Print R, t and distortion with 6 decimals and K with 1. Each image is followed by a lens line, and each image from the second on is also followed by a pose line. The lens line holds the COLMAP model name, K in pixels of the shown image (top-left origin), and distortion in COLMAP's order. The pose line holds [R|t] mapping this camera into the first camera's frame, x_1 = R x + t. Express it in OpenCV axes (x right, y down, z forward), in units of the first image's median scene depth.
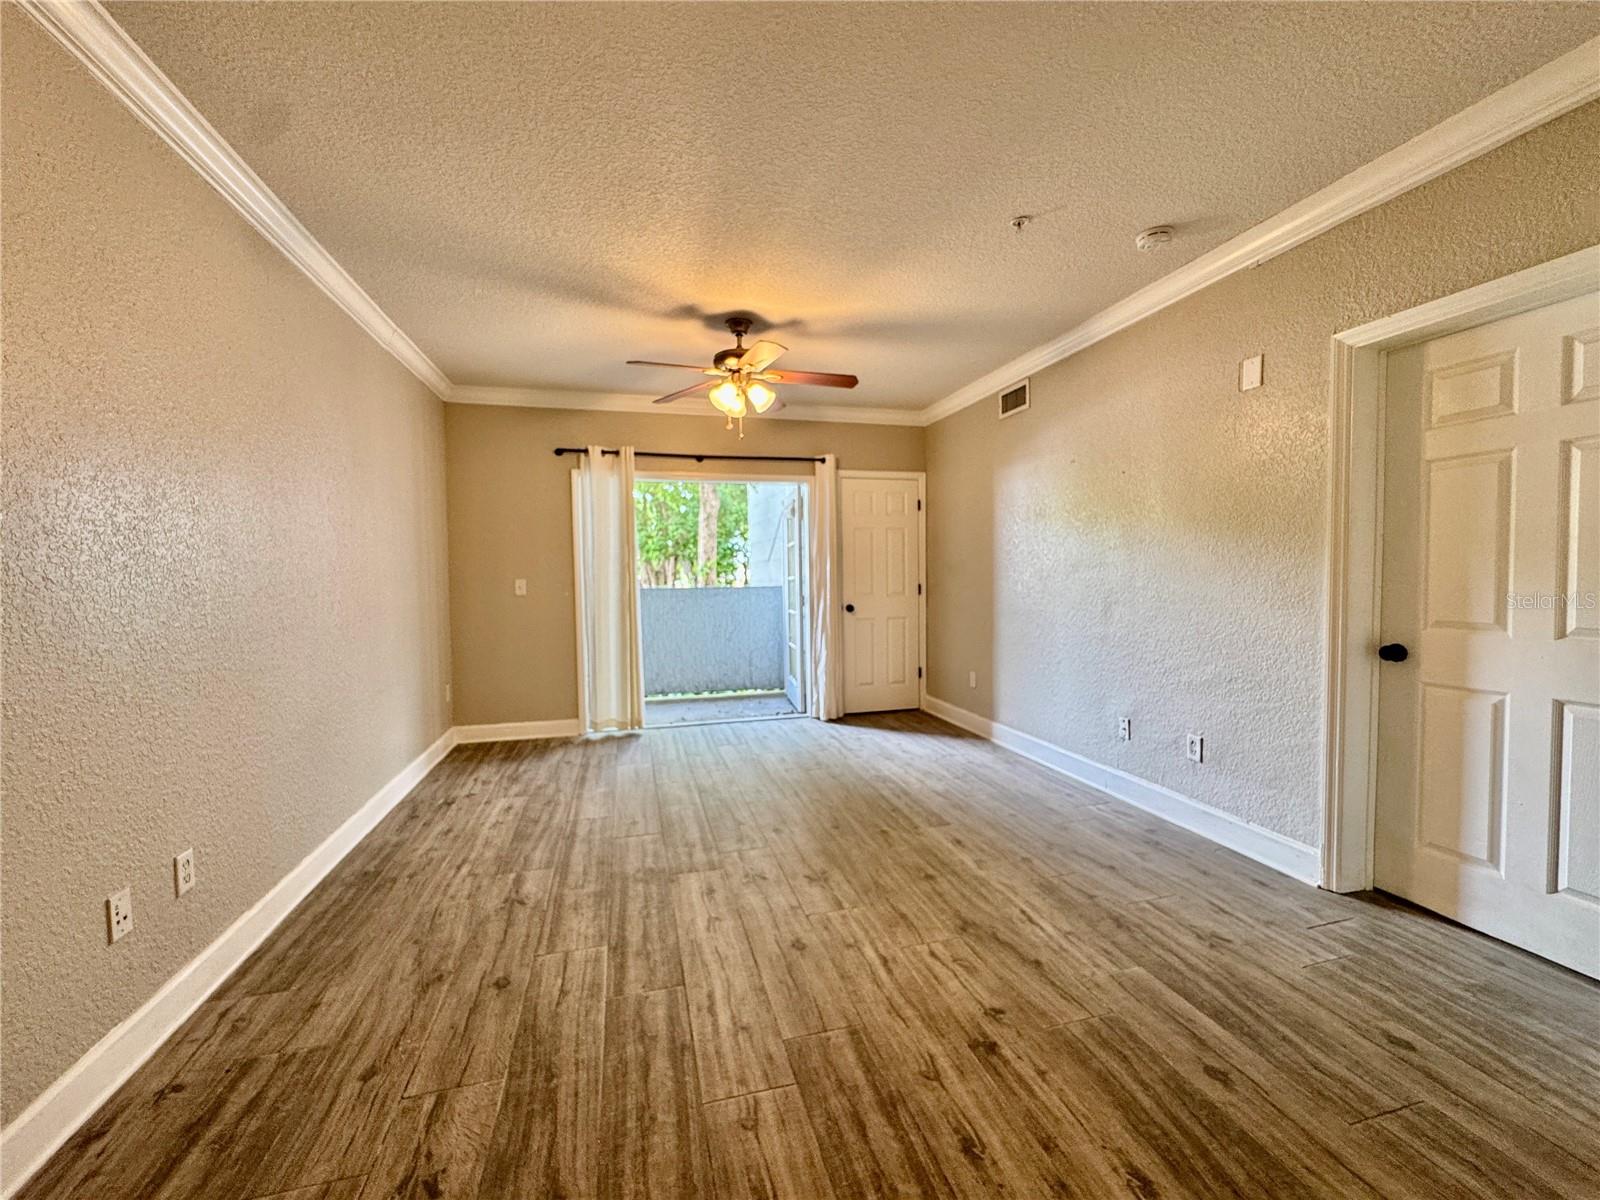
lens RADIAL K [[647.7, 0, 799.3], [0, 647.7, 599.3], [0, 0, 1]] dist [-0.006089, 0.000460]
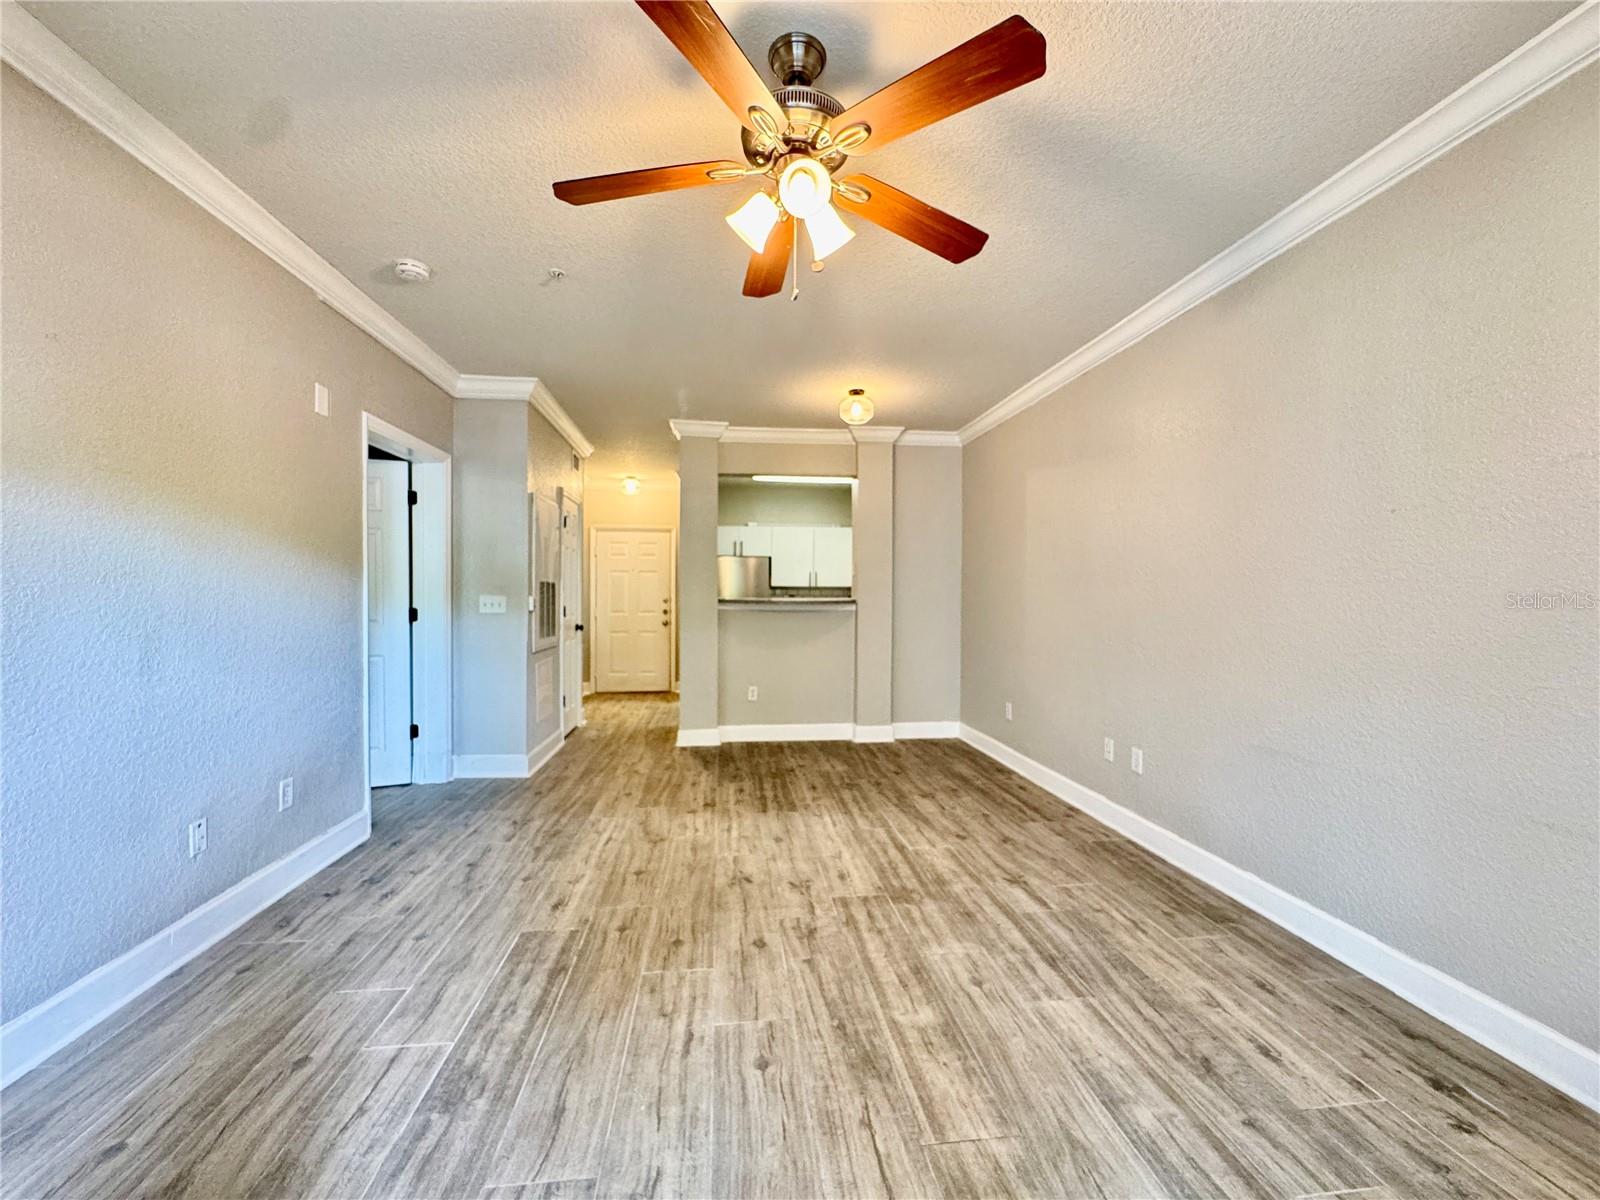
lens RADIAL K [[646.1, 0, 800.0], [0, 646.1, 600.0], [0, 0, 1]] dist [-0.007237, 0.001058]
pose [[-0.990159, 0.004731, 0.139867, -0.183753], [0.011172, 0.998911, 0.045309, -0.058536], [-0.139500, 0.046425, -0.989133, 1.715243]]
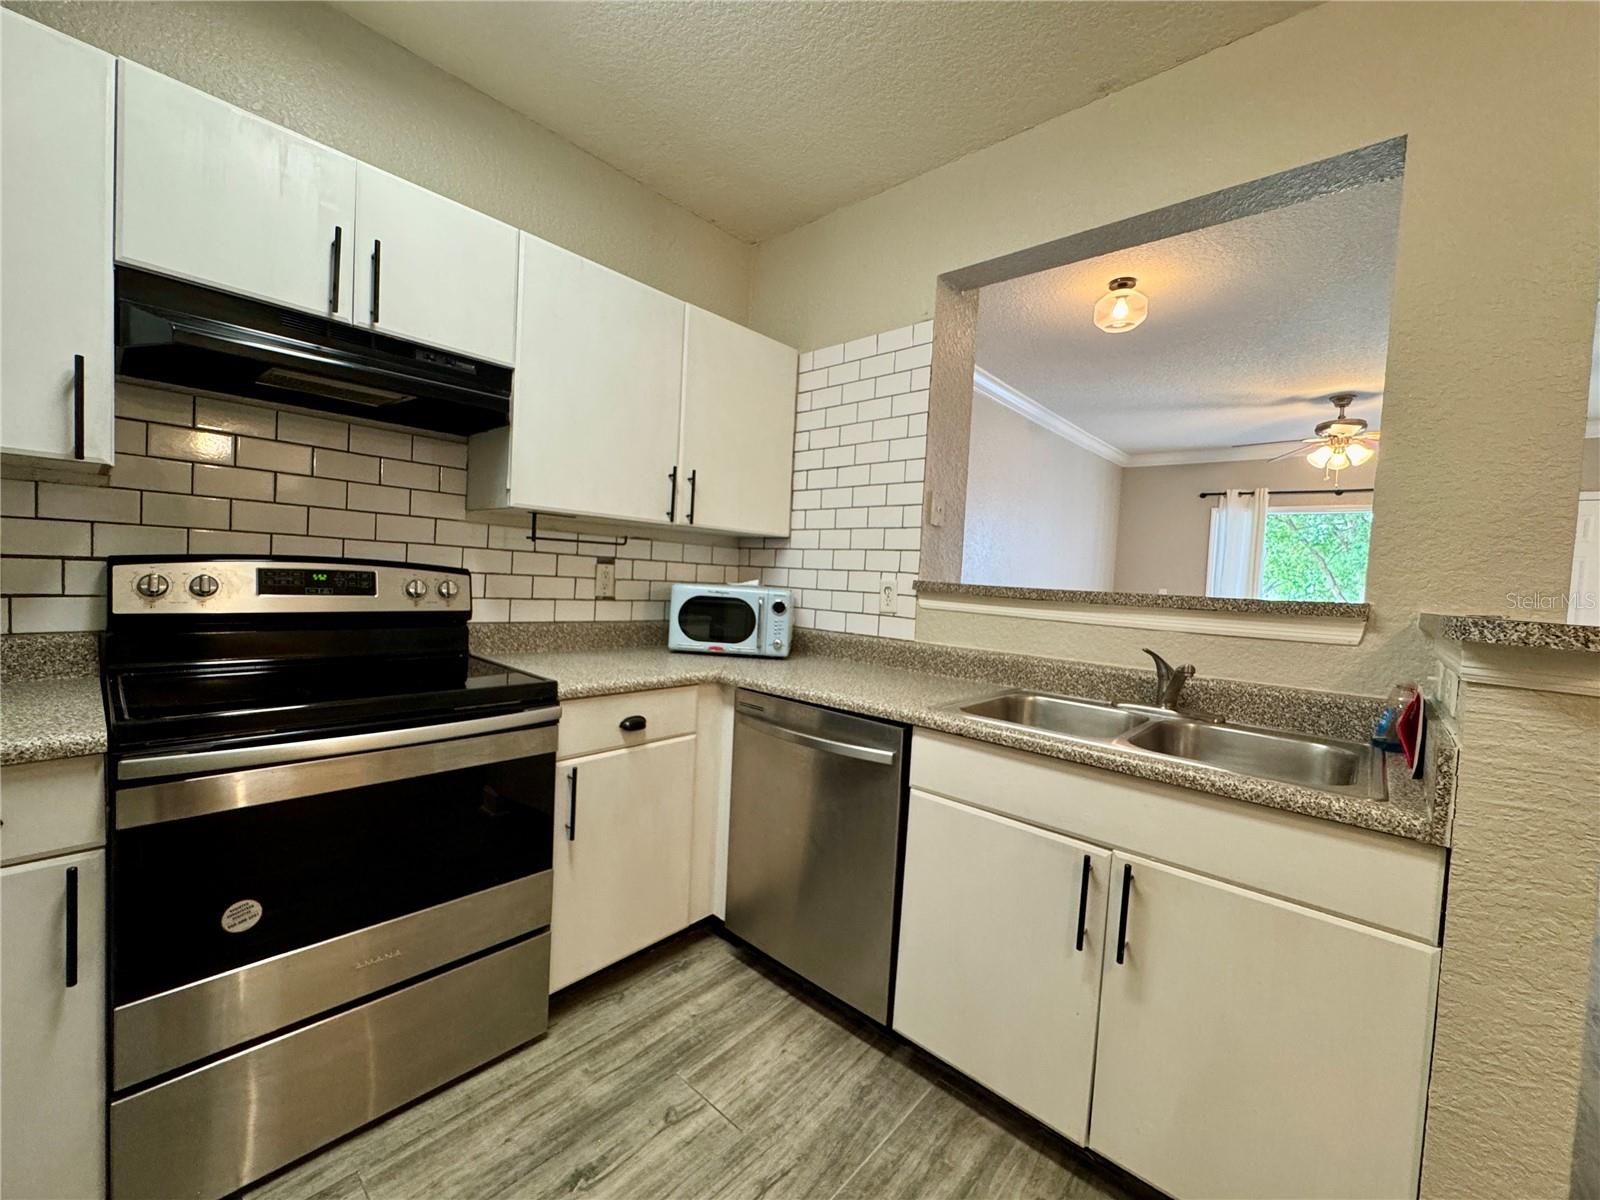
lens RADIAL K [[643.8, 0, 799.2], [0, 643.8, 600.2], [0, 0, 1]] dist [-0.005439, 0.000802]
pose [[0.549030, 0.075746, -0.832363, 0.464070], [-0.090229, 0.995436, 0.031070, 0.033630], [0.830918, 0.058045, 0.553359, -0.658045]]
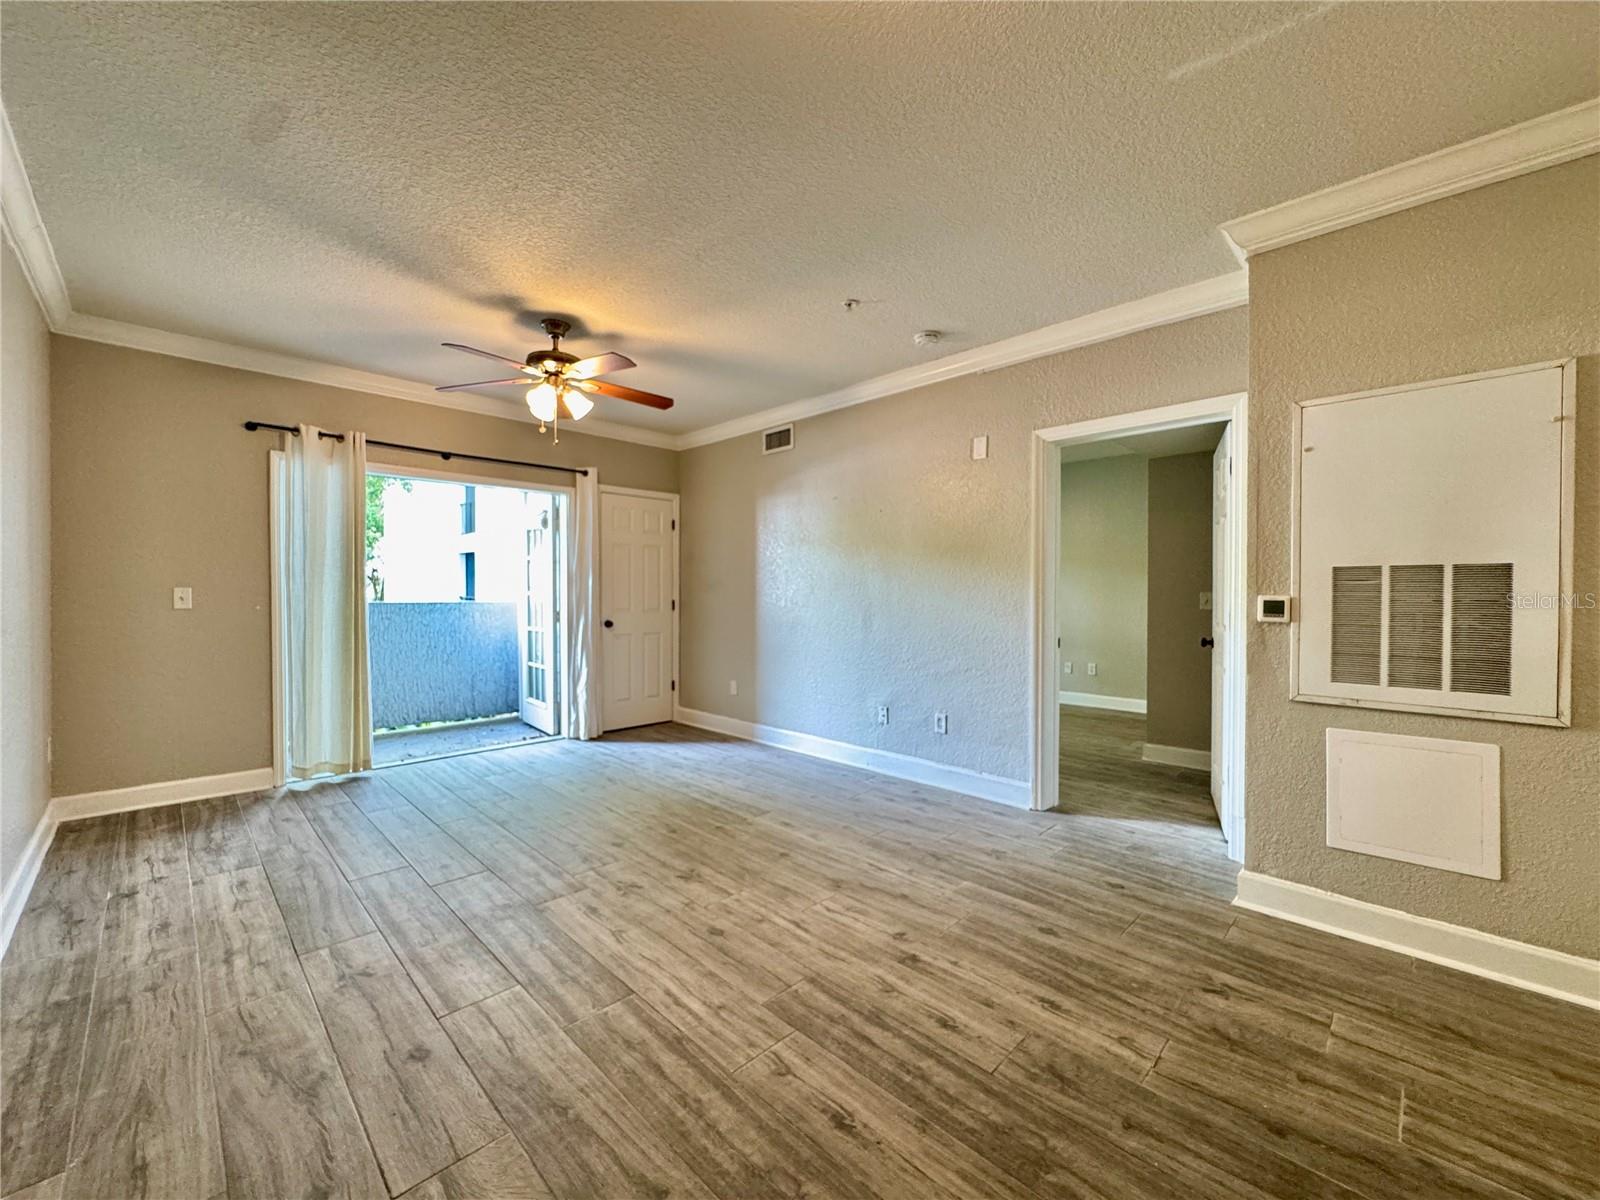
lens RADIAL K [[643.8, 0, 799.2], [0, 643.8, 600.2], [0, 0, 1]] dist [-0.005439, 0.000802]
pose [[0.865702, 0.009979, 0.500460, -0.293675], [0.005875, 0.999530, -0.030092, 0.016124], [-0.500525, 0.028991, 0.865237, 0.001401]]
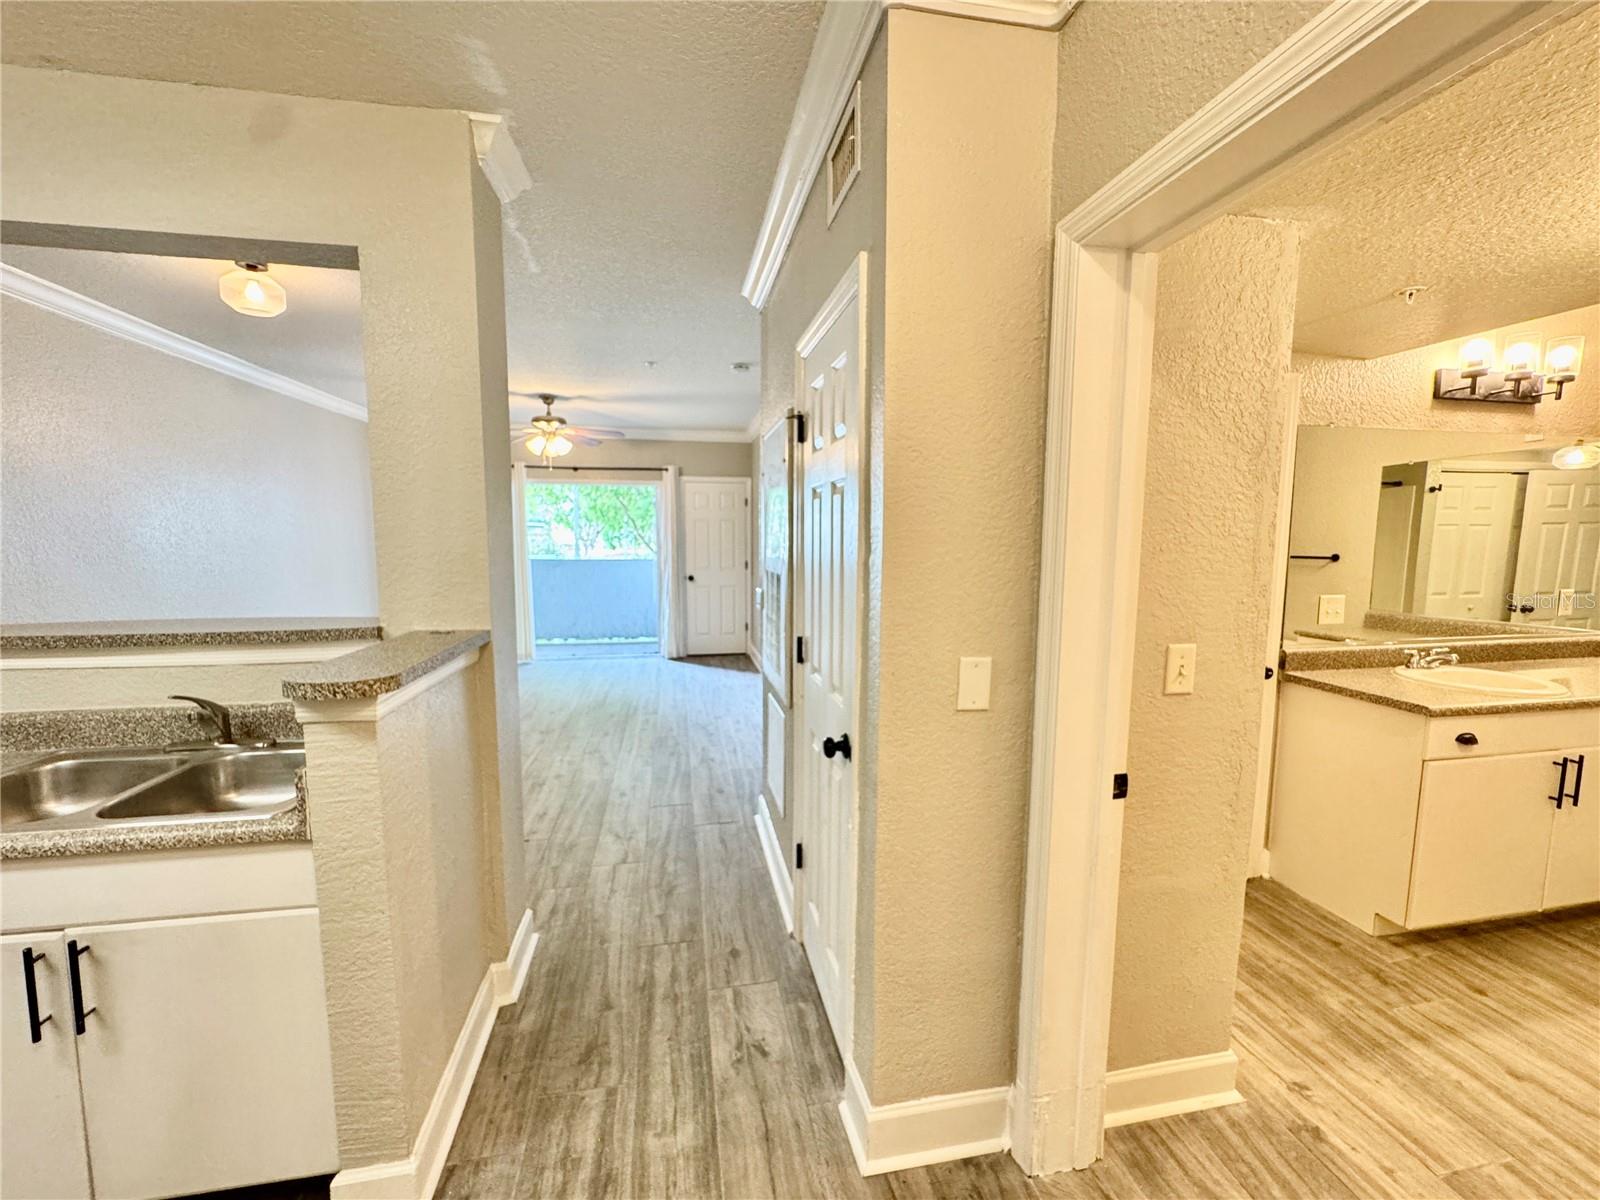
lens RADIAL K [[646.1, 0, 800.0], [0, 646.1, 600.0], [0, 0, 1]] dist [-0.007237, 0.001058]
pose [[0.997153, 0.024391, -0.071354, 0.734034], [-0.019826, 0.997753, 0.063996, -0.057468], [0.072755, -0.062399, 0.995396, -0.616159]]
